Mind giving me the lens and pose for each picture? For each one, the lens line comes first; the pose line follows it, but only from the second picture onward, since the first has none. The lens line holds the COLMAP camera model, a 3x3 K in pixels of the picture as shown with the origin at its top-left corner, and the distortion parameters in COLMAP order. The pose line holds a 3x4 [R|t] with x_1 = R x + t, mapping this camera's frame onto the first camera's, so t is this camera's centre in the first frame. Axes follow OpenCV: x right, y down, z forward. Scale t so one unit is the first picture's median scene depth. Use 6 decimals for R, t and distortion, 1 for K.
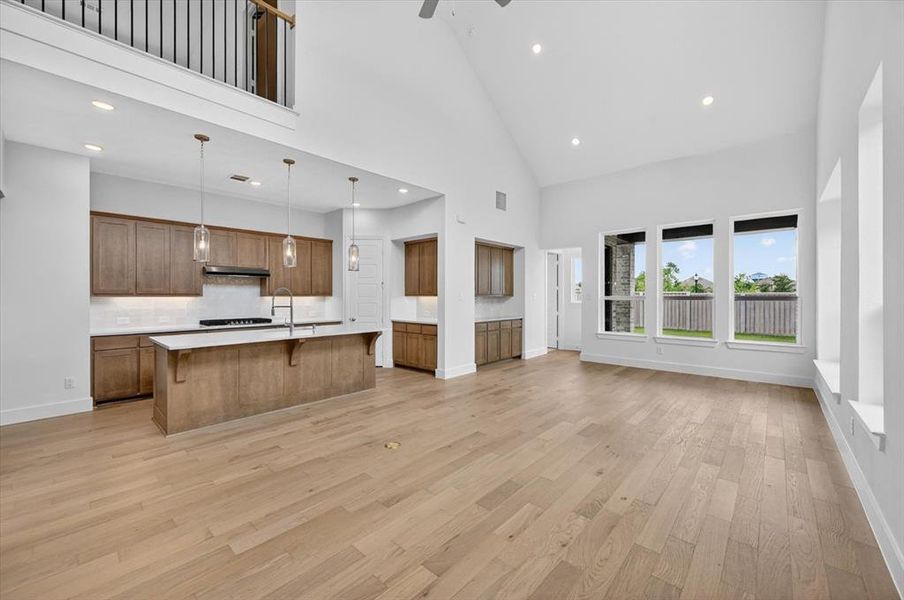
lens RADIAL K [[358.8, 0, 451.5], [0, 358.8, 296.9], [0, 0, 1]] dist [0.001038, 0.000161]
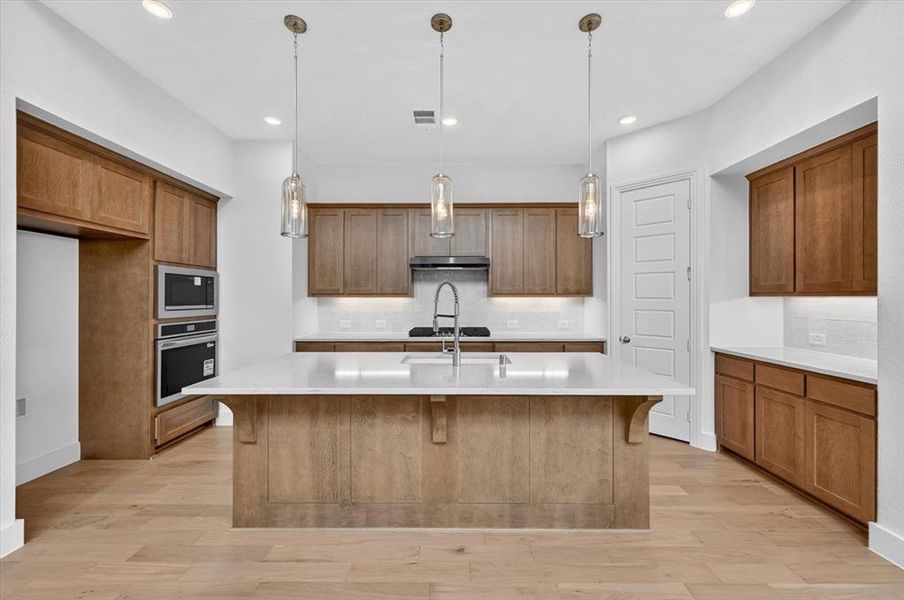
lens RADIAL K [[356.1, 0, 455.9], [0, 356.1, 294.6], [0, 0, 1]] dist [0.000344, 0.000300]
pose [[0.673865, -0.005159, -0.738836, -0.059587], [-0.002090, 0.999958, -0.008890, 0.000398], [0.738851, 0.007535, 0.673826, 0.530815]]
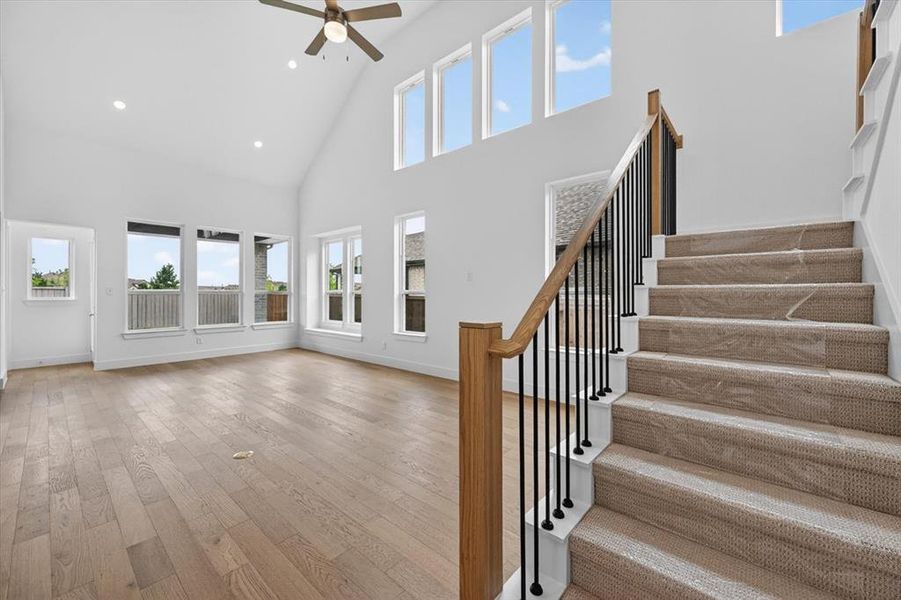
lens RADIAL K [[355.0, 0, 454.4], [0, 355.0, 294.6], [0, 0, 1]] dist [0.000344, 0.000300]
pose [[-0.018064, -0.006073, 0.999818, -0.592740], [0.002944, 0.999977, 0.006127, 0.005185], [-0.999833, 0.003054, -0.018045, 0.272858]]
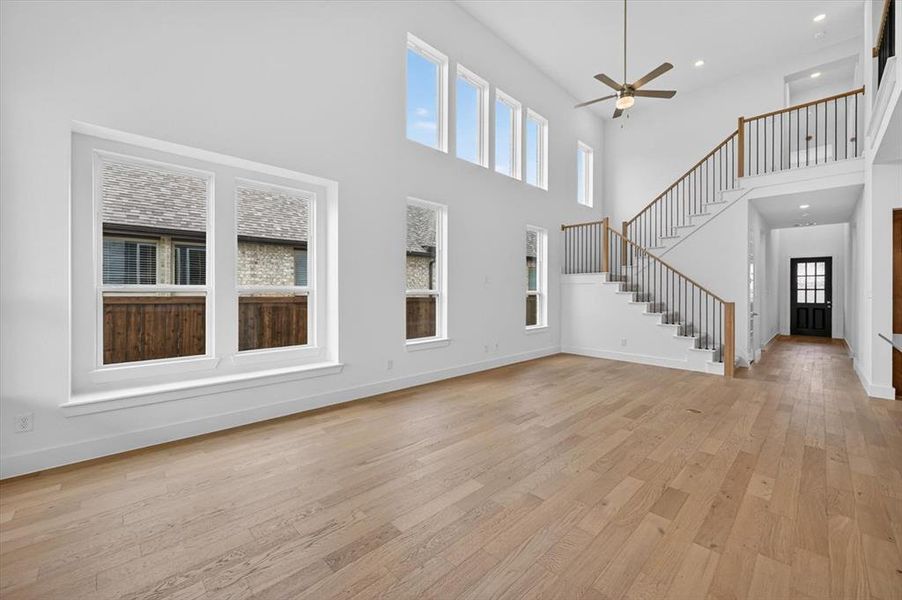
lens RADIAL K [[355.4, 0, 454.9], [0, 355.4, 294.6], [0, 0, 1]] dist [0.000344, 0.000300]
pose [[-0.997900, -0.005201, 0.064567, 0.330806], [-0.004593, 0.999944, 0.009562, 0.000984], [-0.064613, 0.009245, -0.997868, 1.289603]]
